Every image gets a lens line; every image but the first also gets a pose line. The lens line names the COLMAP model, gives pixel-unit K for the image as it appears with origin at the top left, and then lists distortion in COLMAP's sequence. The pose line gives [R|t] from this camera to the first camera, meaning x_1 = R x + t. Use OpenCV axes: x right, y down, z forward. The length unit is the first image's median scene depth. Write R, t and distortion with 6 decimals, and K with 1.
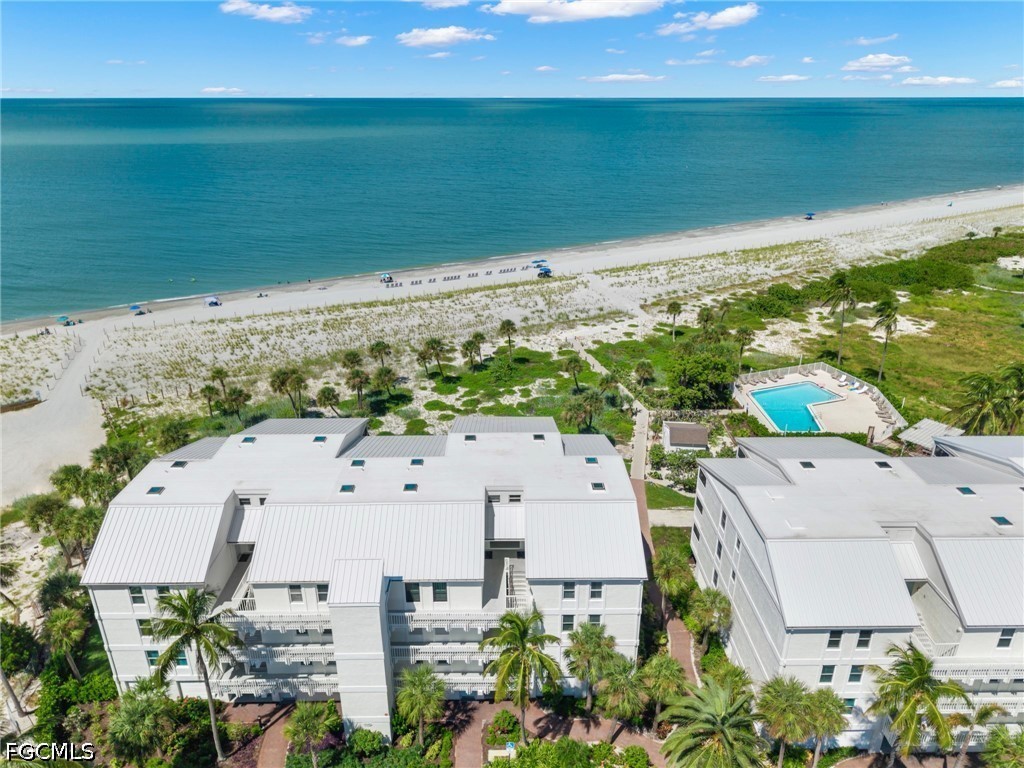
lens RADIAL K [[690.3, 0, 508.9], [0, 690.3, 388.4], [0, 0, 1]] dist [0.030999, -0.035011]
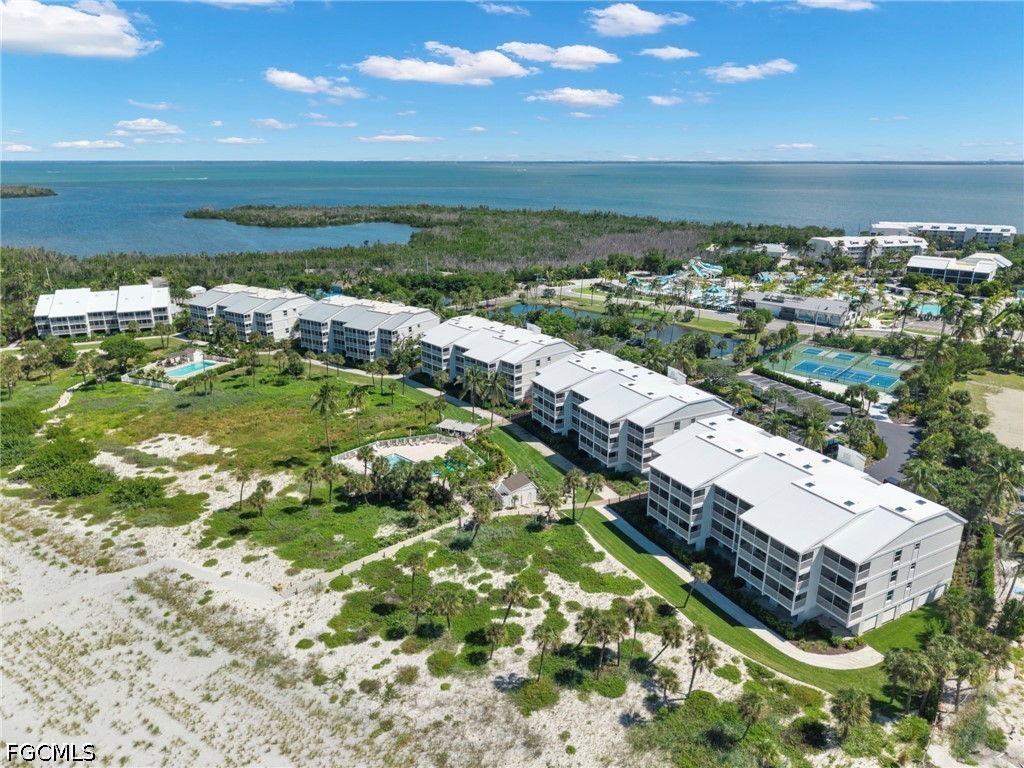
lens RADIAL K [[690.3, 0, 513.6], [0, 690.3, 384.8], [0, 0, 1]] dist [0.030999, -0.035011]
pose [[-0.453500, -0.276931, 0.847141, -0.584323], [0.353768, 0.816484, 0.456292, -0.503877], [-0.818038, 0.506619, -0.272306, 0.891108]]
